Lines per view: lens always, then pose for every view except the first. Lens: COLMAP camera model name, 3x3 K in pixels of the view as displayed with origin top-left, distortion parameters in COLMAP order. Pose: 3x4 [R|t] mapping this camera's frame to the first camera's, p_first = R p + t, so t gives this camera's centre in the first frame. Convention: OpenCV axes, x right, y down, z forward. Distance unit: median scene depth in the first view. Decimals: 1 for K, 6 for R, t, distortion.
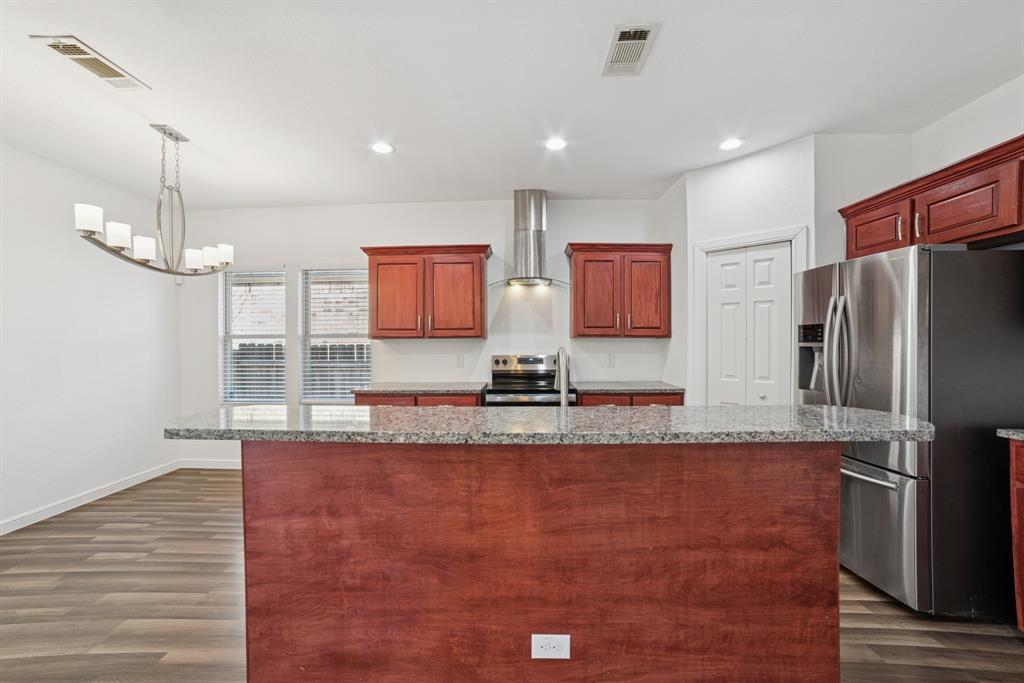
lens RADIAL K [[411.7, 0, 517.0], [0, 411.7, 342.6], [0, 0, 1]] dist [-0.056386, 0.011756]
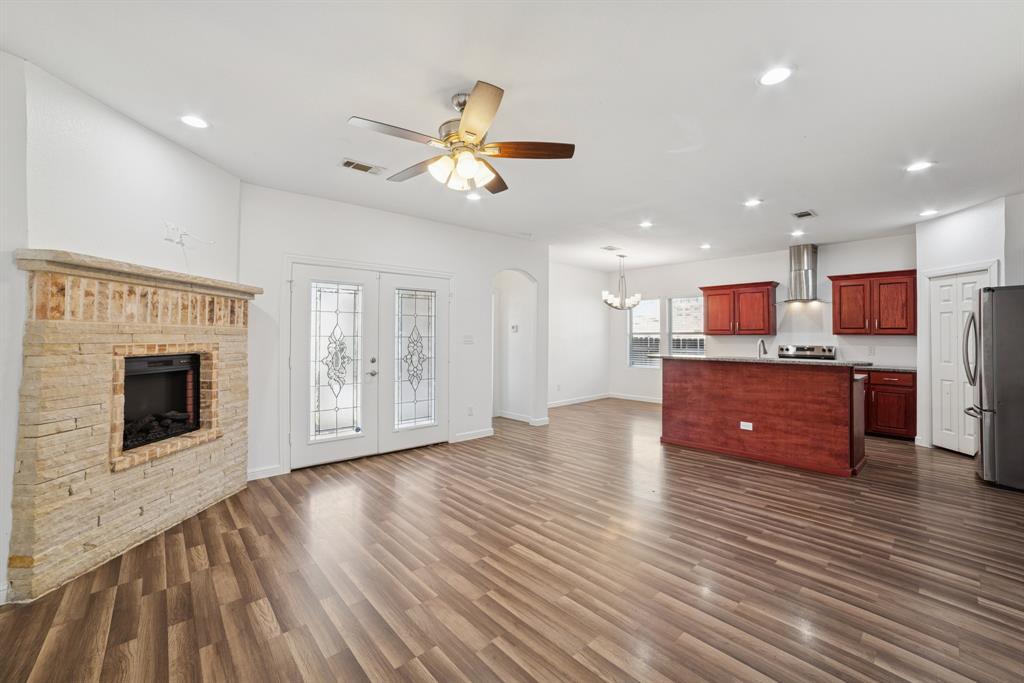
lens RADIAL K [[411.7, 0, 509.2], [0, 411.7, 329.0], [0, 0, 1]] dist [-0.056386, 0.011756]
pose [[0.680115, -0.006548, -0.733076, 0.412611], [-0.008820, 0.999815, -0.017114, 0.001715], [0.733053, 0.018105, 0.679931, -0.951198]]
